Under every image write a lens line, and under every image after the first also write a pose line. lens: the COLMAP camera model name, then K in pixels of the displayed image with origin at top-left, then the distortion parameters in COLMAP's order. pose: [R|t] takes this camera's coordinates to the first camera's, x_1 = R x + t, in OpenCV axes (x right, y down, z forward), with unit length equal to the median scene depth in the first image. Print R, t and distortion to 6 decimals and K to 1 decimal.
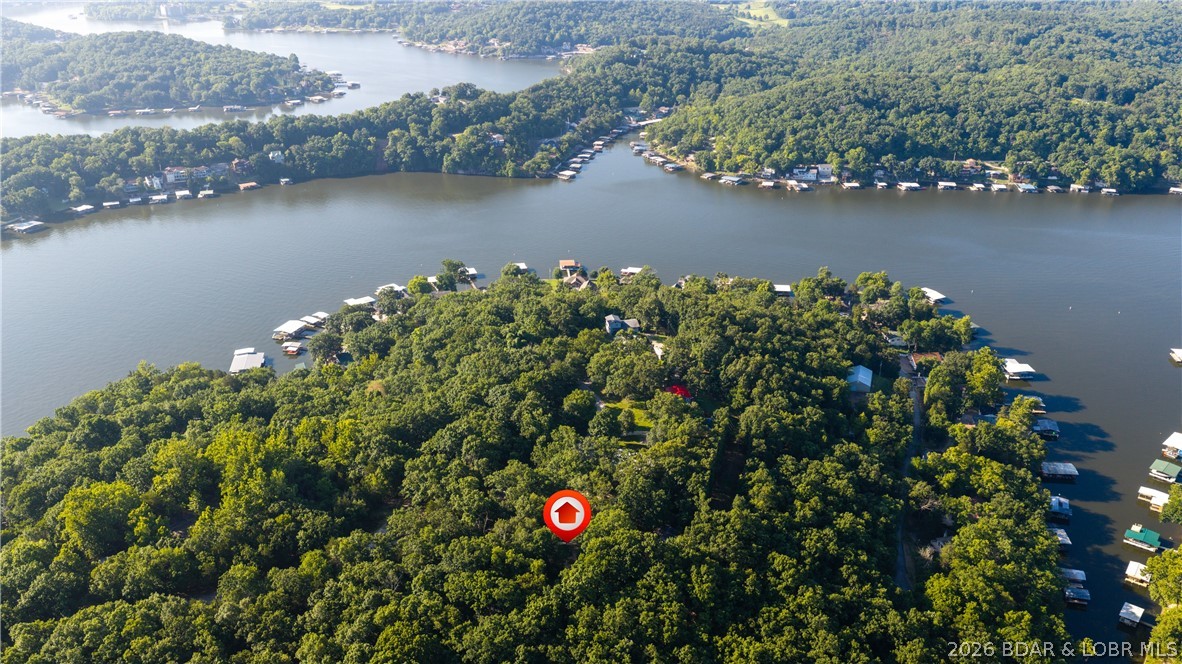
lens RADIAL K [[971.8, 0, 592.3], [0, 971.8, 331.4], [0, 0, 1]] dist [0.001697, -0.024068]
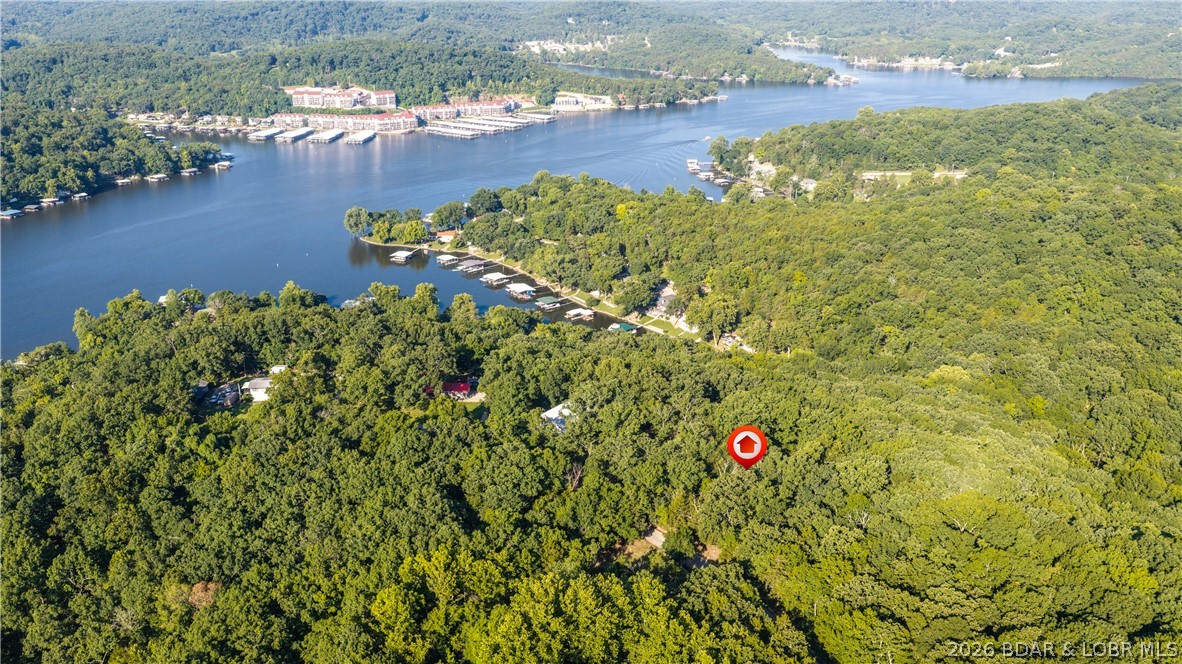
lens RADIAL K [[971.8, 0, 591.5], [0, 971.8, 333.3], [0, 0, 1]] dist [0.001697, -0.024068]
pose [[0.171453, -0.329937, 0.928302, -0.308523], [0.395508, 0.886043, 0.241869, -0.052906], [-0.902318, 0.325682, 0.282408, 0.295153]]
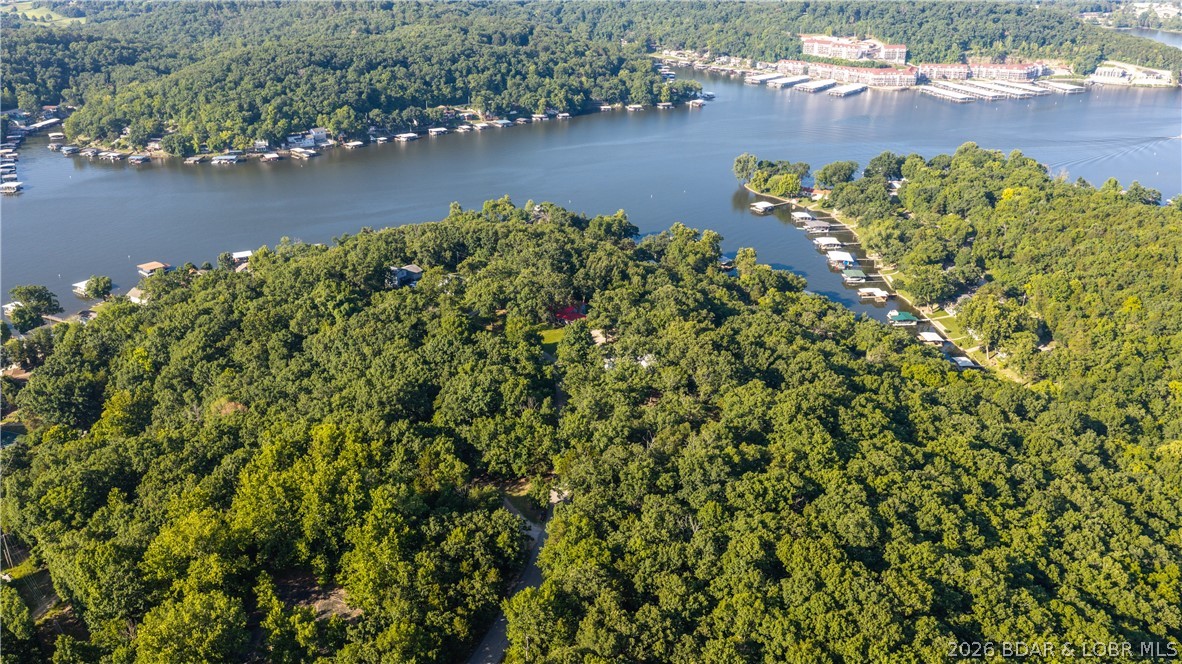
lens RADIAL K [[971.8, 0, 589.8], [0, 971.8, 332.7], [0, 0, 1]] dist [0.001697, -0.024068]
pose [[0.711701, -0.262279, 0.651683, -0.233241], [0.275335, 0.957609, 0.084711, 0.008754], [-0.646275, 0.119143, 0.753746, 0.153809]]
